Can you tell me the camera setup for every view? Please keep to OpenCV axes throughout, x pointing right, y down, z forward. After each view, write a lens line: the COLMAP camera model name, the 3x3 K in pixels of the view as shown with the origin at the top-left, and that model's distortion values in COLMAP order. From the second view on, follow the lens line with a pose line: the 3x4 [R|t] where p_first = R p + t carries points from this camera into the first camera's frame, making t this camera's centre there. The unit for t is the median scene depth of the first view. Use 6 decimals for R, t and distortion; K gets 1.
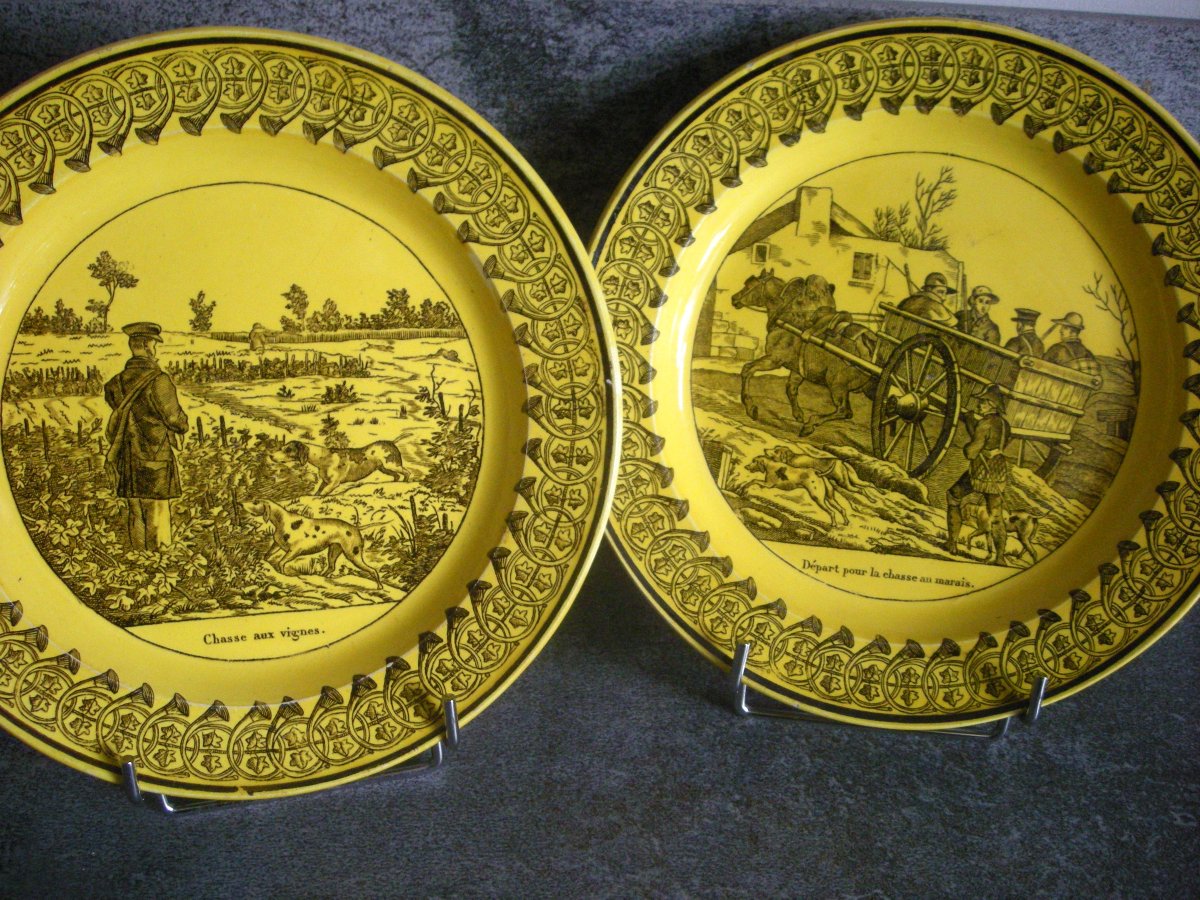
lens RADIAL K [[1233.5, 0, 601.3], [0, 1233.5, 455.4], [0, 0, 1]] dist [-0.189746, 0.121853]
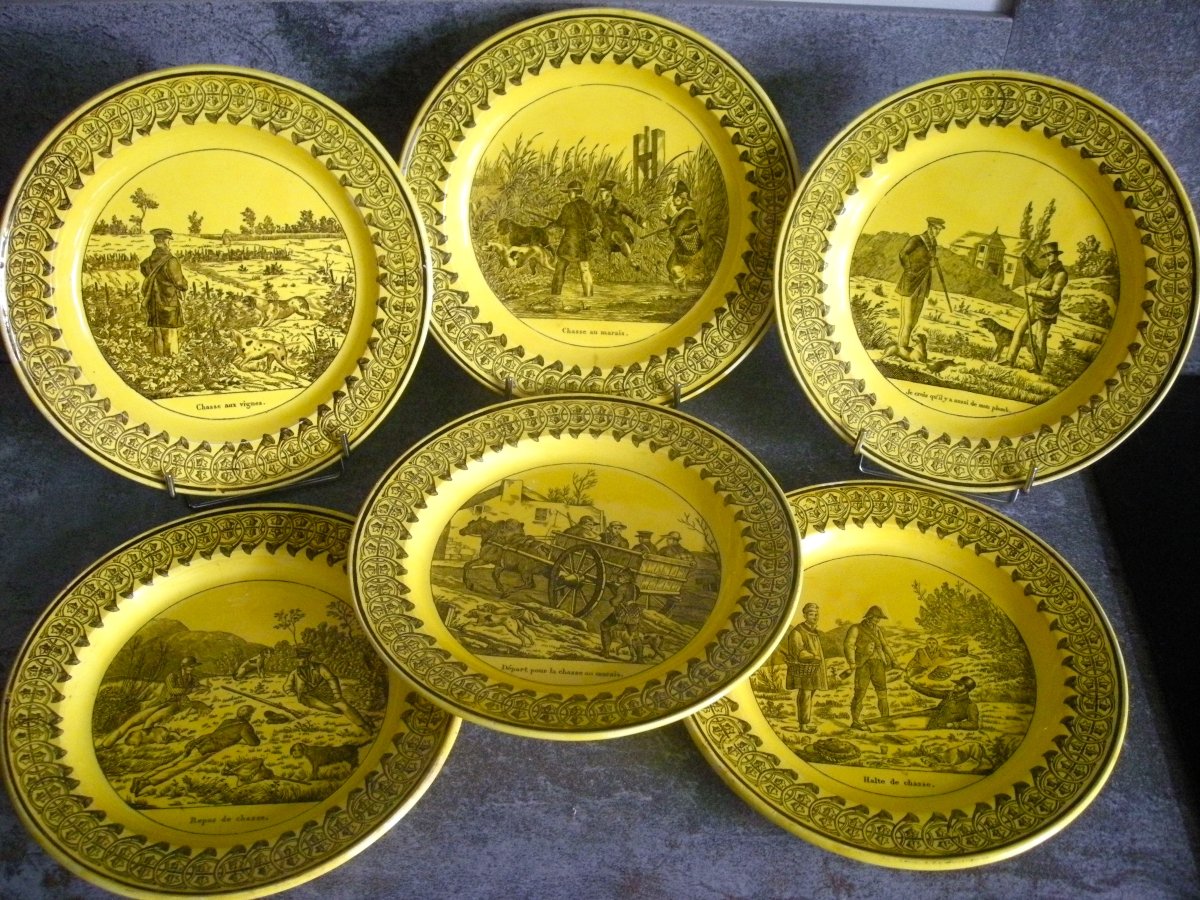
lens RADIAL K [[1233.5, 0, 601.3], [0, 1233.5, 455.4], [0, 0, 1]] dist [-0.189746, 0.121853]
pose [[0.998896, 0.023913, 0.040431, 0.199967], [-0.029681, 0.988439, 0.148684, -0.060913], [-0.036408, -0.149720, 0.988058, -0.810195]]
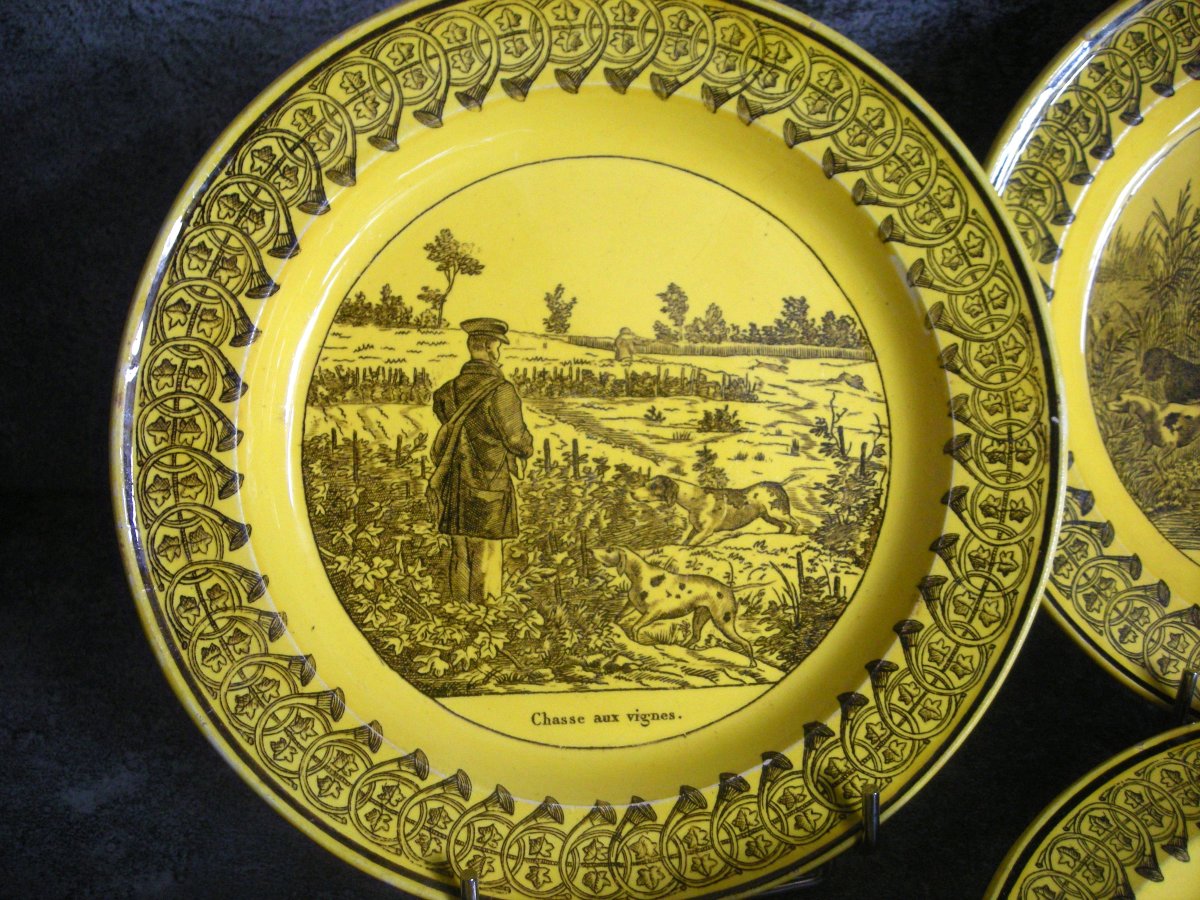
lens RADIAL K [[1233.5, 0, 601.3], [0, 1233.5, 455.4], [0, 0, 1]] dist [-0.189746, 0.121853]
pose [[0.994458, 0.041375, -0.096656, -0.217734], [-0.050837, 0.993929, -0.097576, 0.057499], [0.092032, 0.101949, 0.990523, 0.191952]]
